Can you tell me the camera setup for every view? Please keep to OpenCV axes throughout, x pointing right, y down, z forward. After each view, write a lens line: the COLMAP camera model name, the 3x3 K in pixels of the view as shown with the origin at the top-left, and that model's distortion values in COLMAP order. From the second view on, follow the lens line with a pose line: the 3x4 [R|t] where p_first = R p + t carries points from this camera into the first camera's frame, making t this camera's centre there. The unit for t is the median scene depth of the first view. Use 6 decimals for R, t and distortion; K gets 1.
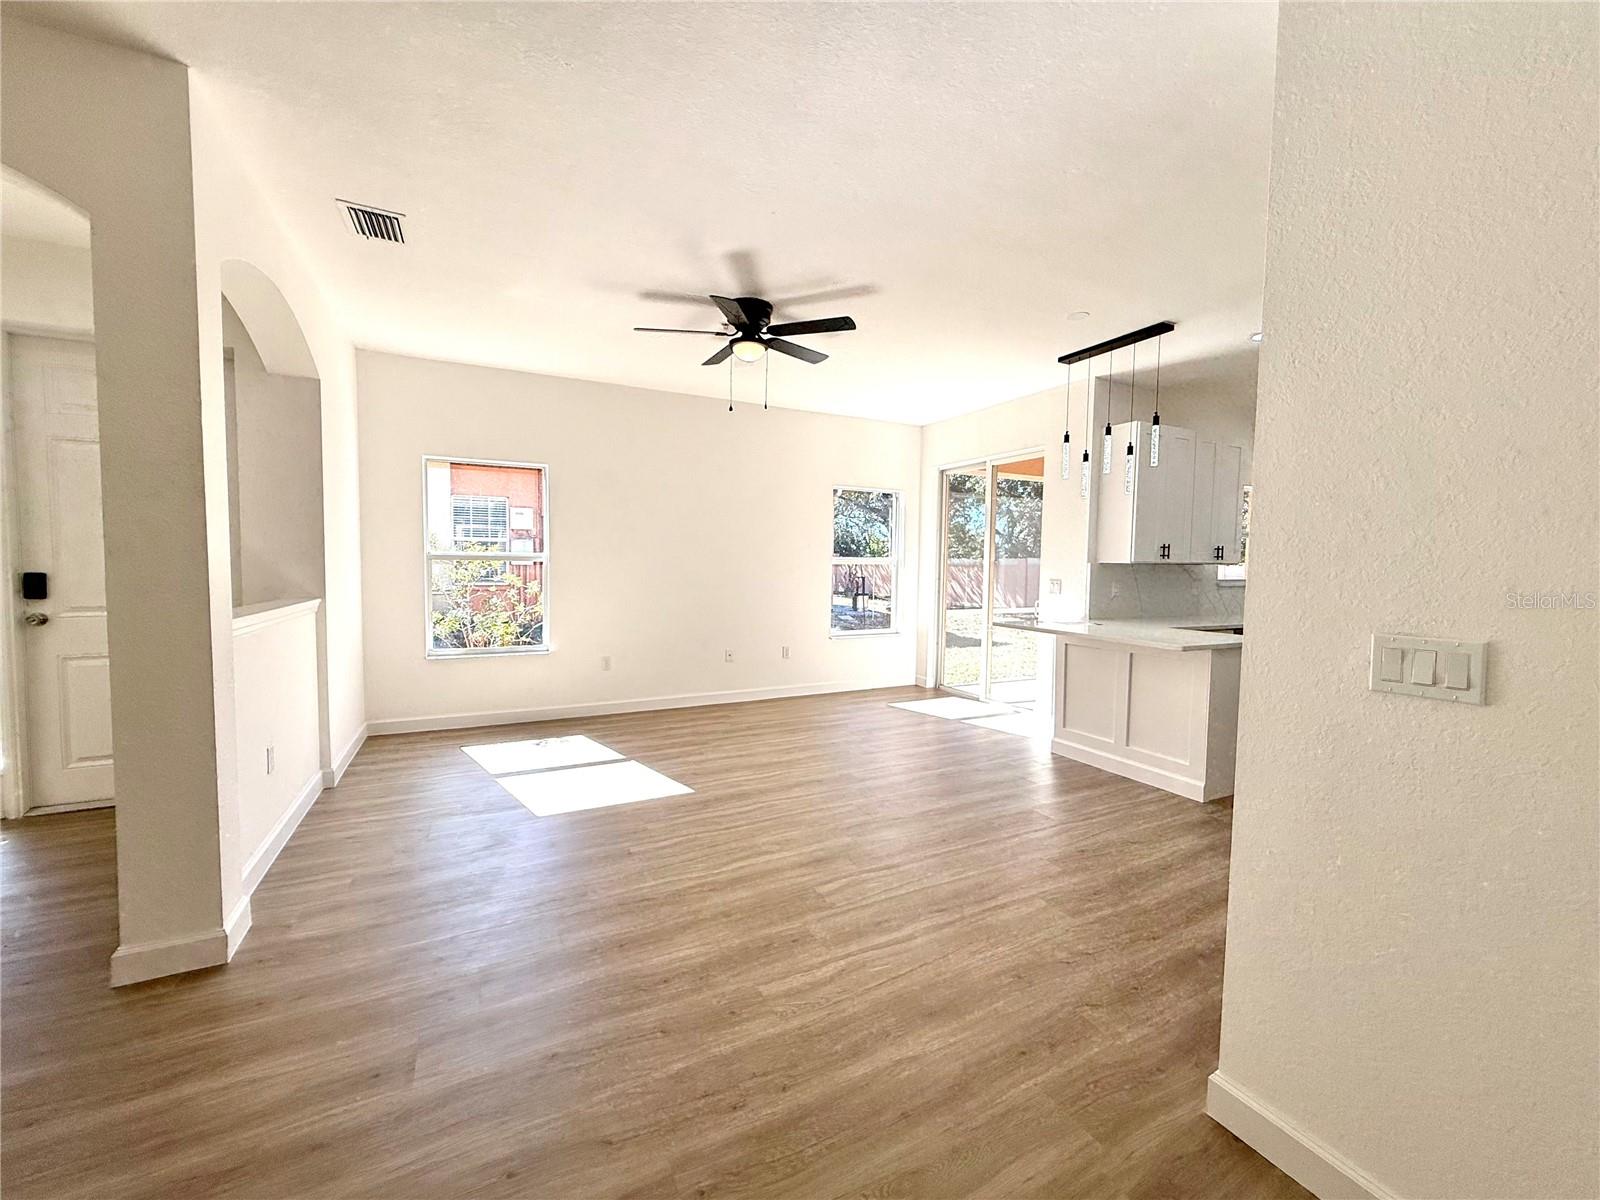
lens RADIAL K [[635.0, 0, 797.0], [0, 635.0, 593.3], [0, 0, 1]] dist [-0.000734, 0.000030]
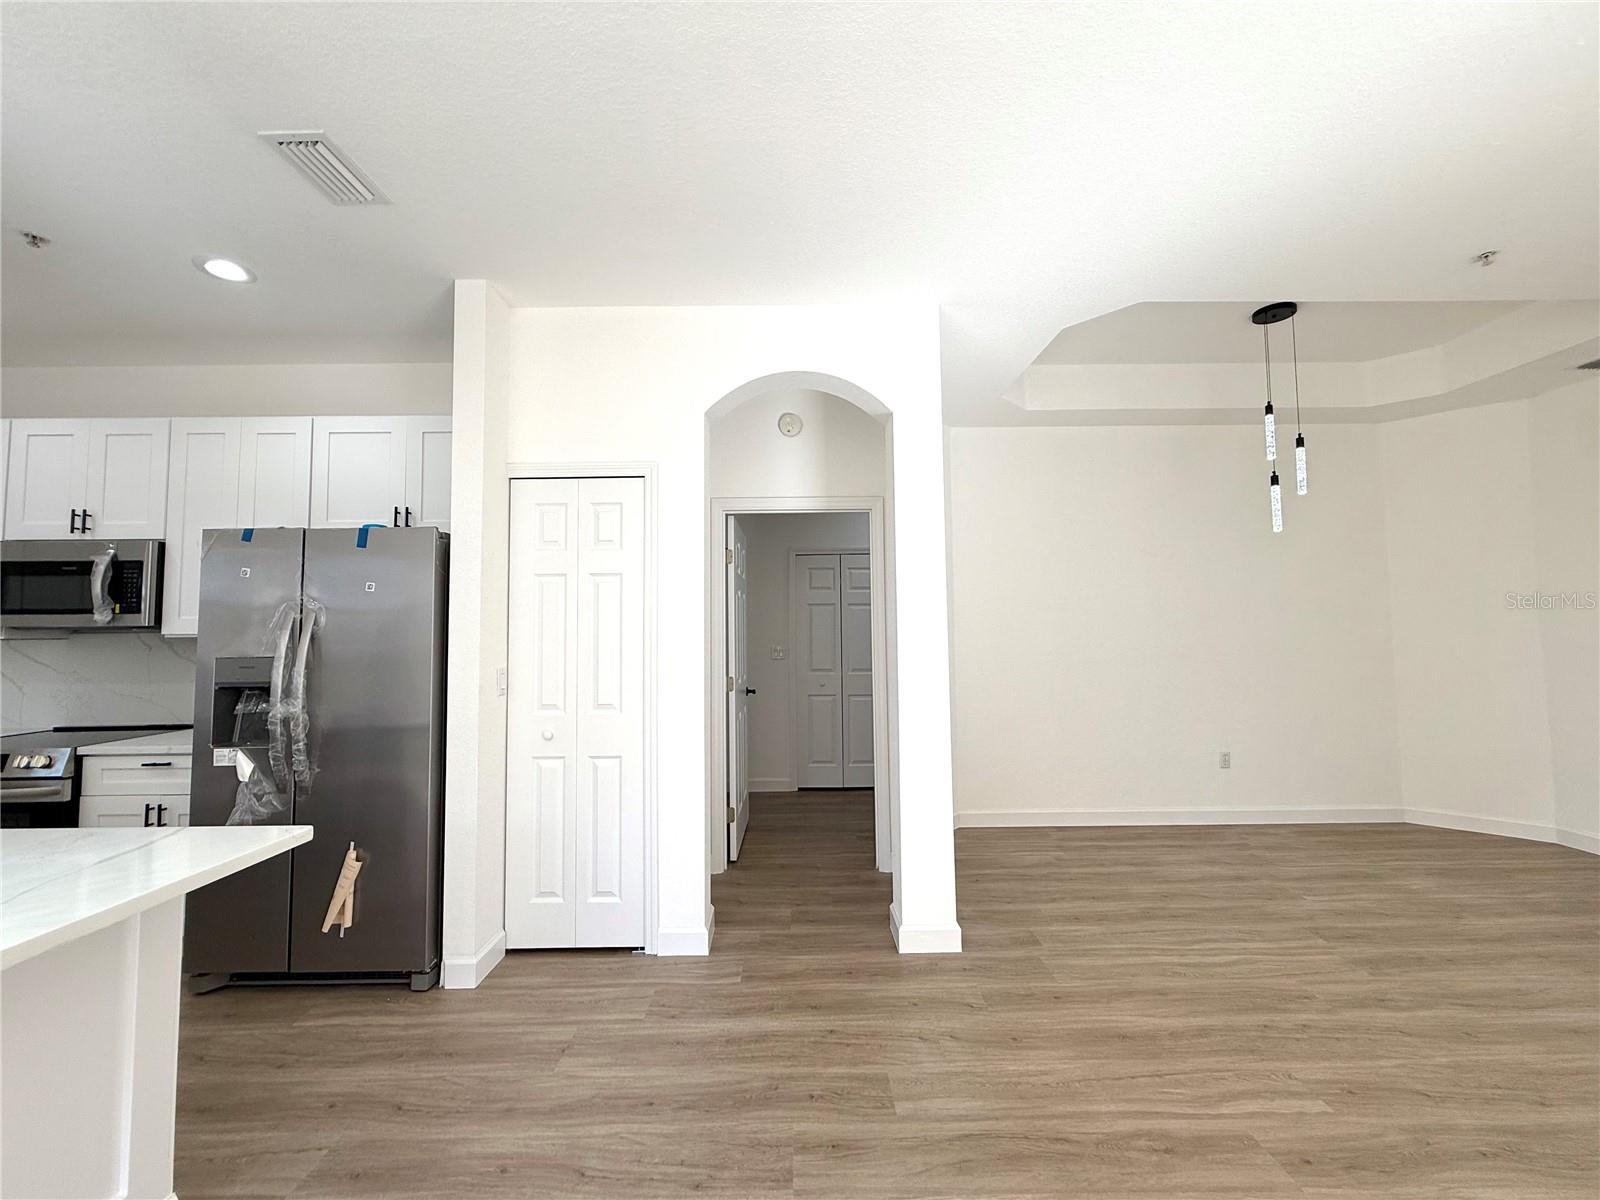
lens RADIAL K [[635.0, 0, 797.6], [0, 635.0, 597.0], [0, 0, 1]] dist [-0.000734, 0.000030]
pose [[-0.894341, 0.018619, 0.446998, 0.113094], [0.016999, 0.999826, -0.007635, -0.061056], [-0.447062, 0.000770, -0.894502, 1.200492]]
